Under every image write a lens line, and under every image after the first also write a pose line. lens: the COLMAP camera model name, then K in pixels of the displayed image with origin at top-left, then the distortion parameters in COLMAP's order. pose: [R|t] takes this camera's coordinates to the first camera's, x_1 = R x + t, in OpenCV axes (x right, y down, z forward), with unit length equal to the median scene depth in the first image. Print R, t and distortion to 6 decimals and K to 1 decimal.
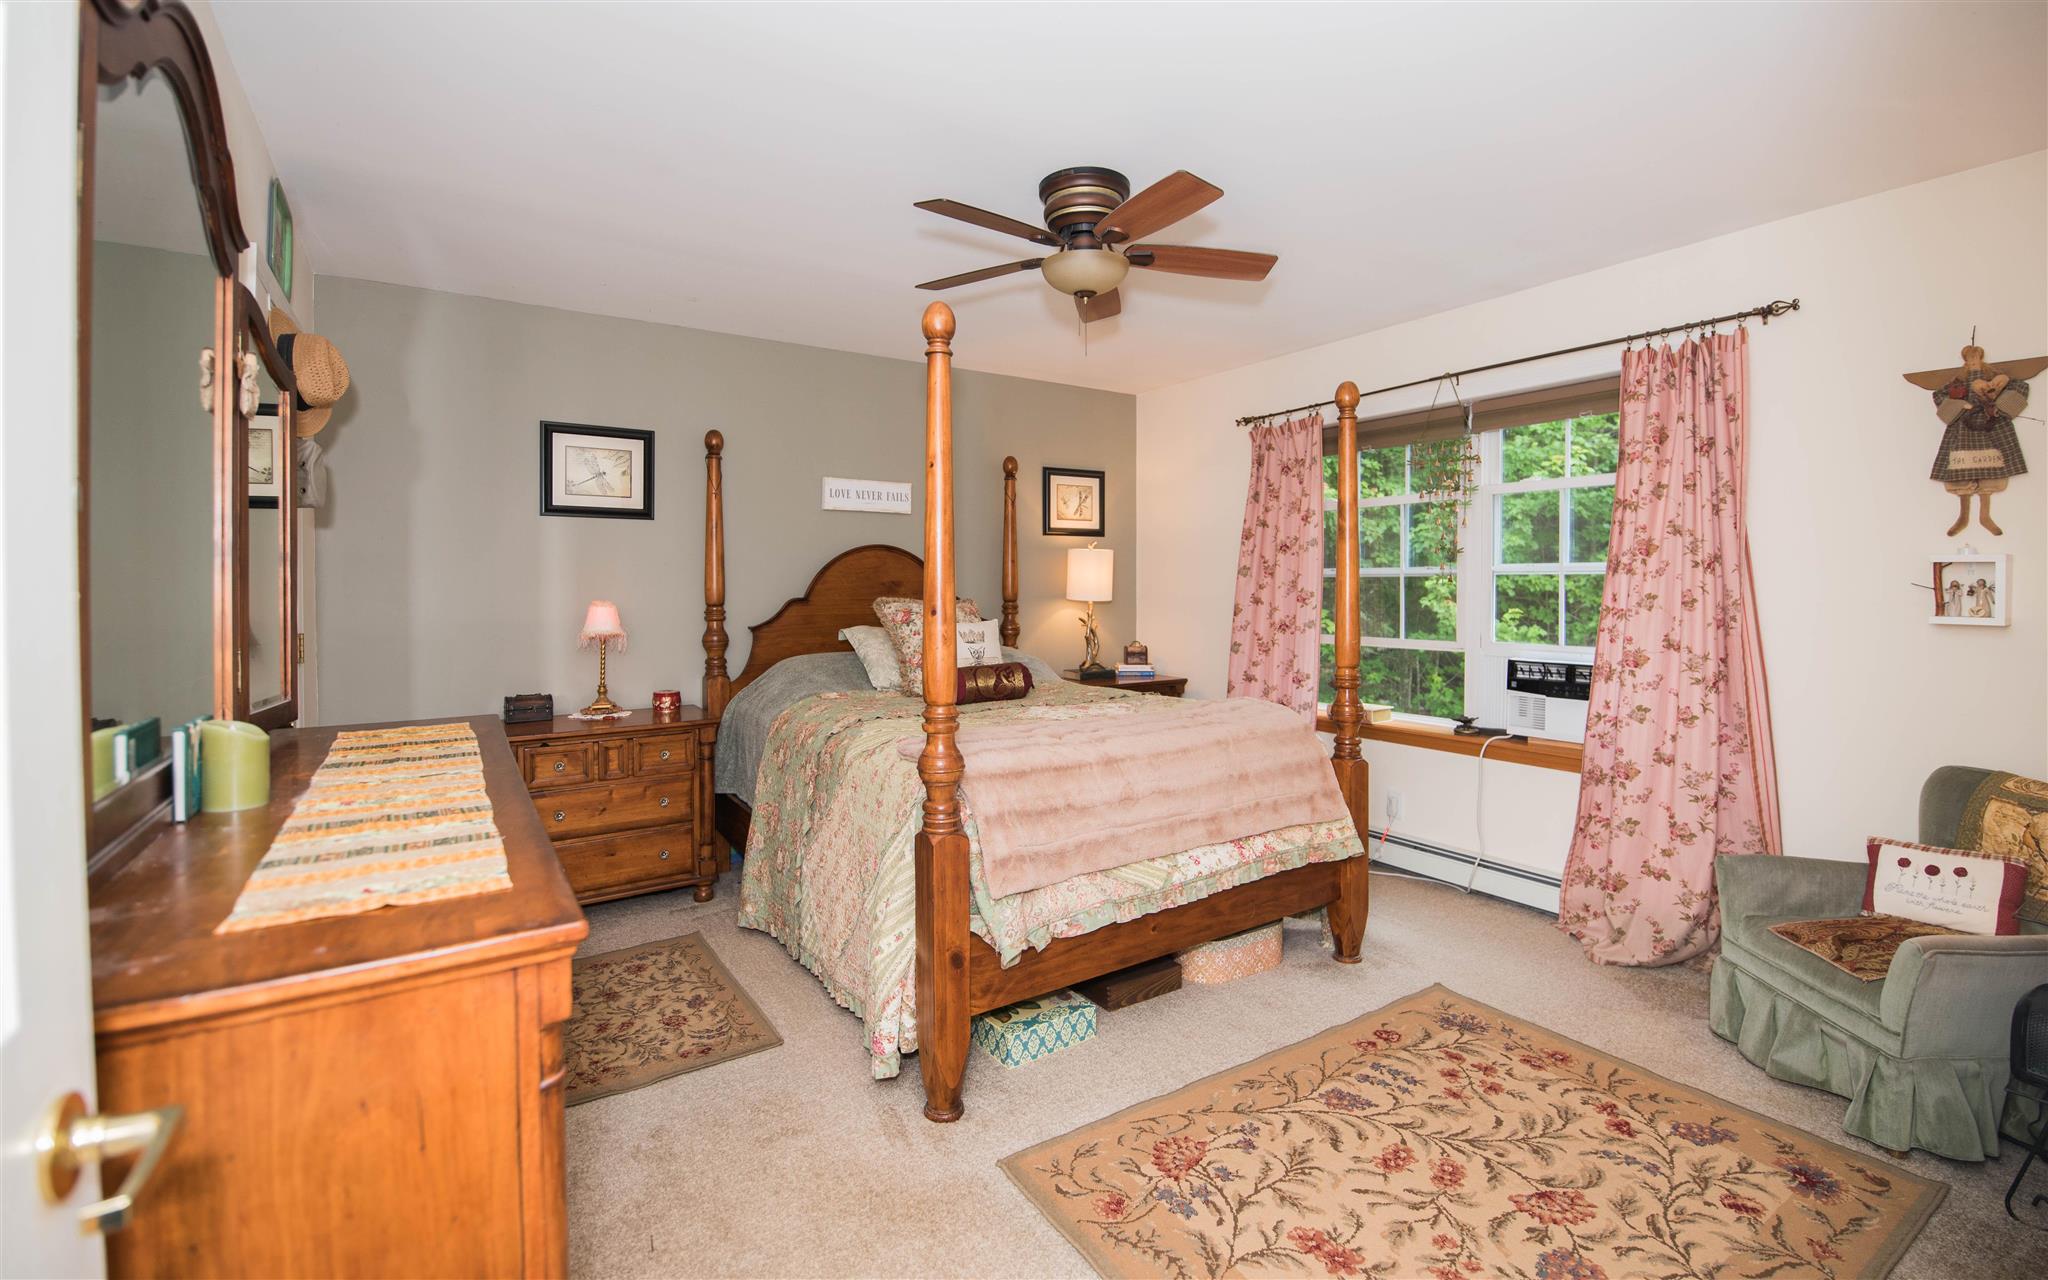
lens RADIAL K [[885.2, 0, 1022.9], [0, 885.2, 592.3], [0, 0, 1]] dist [-0.007375, -0.000338]
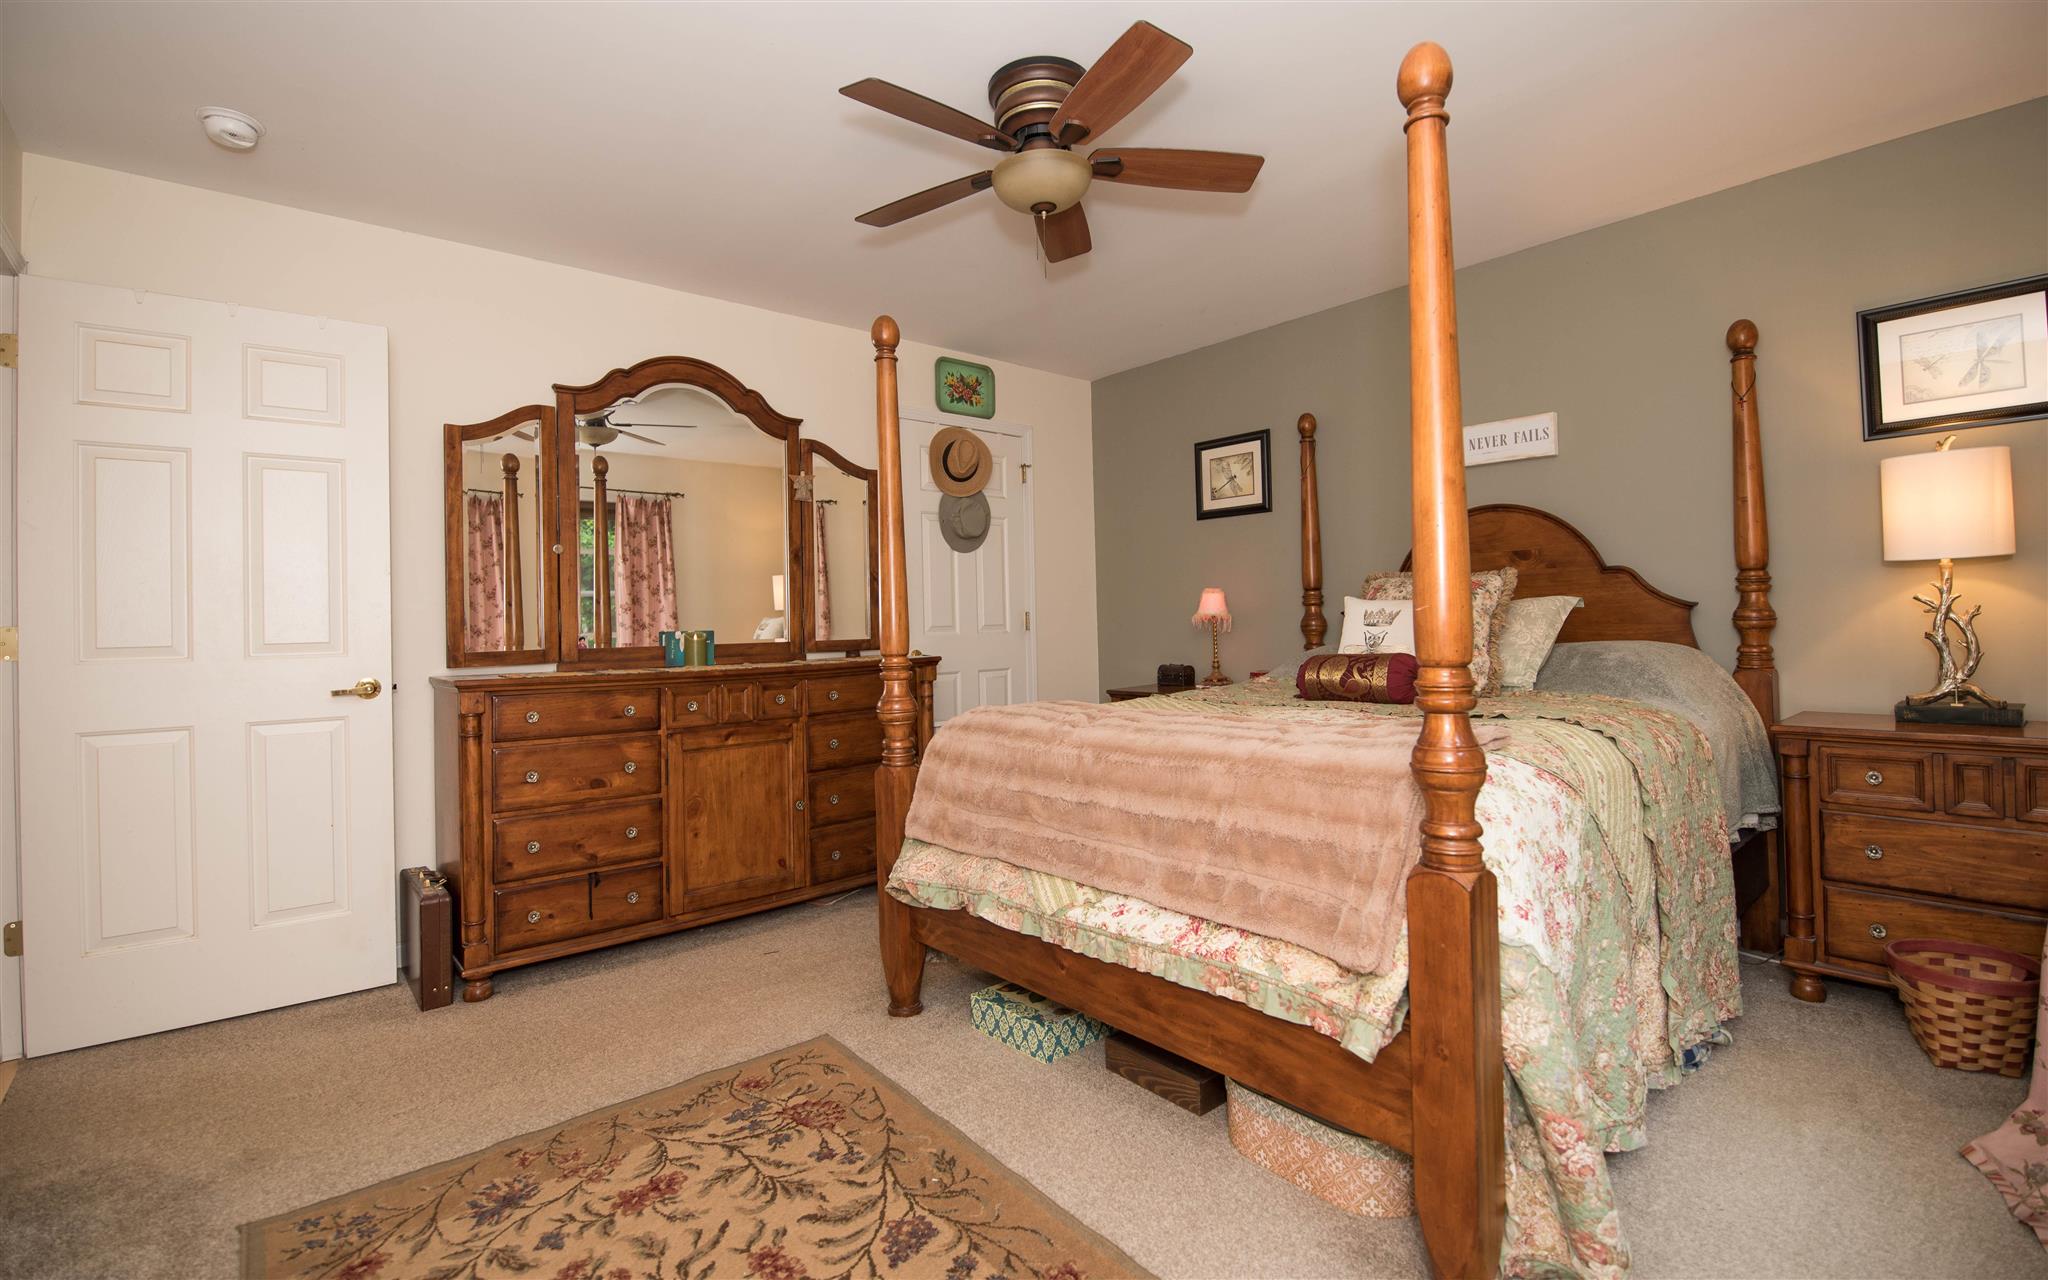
lens RADIAL K [[892.5, 0, 1025.9], [0, 892.5, 619.6], [0, 0, 1]] dist [-0.001283, -0.000361]
pose [[0.142865, -0.001527, -0.989741, 0.950408], [0.013484, 0.999909, 0.000403, 0.068617], [0.989650, -0.013403, 0.142872, 0.869448]]
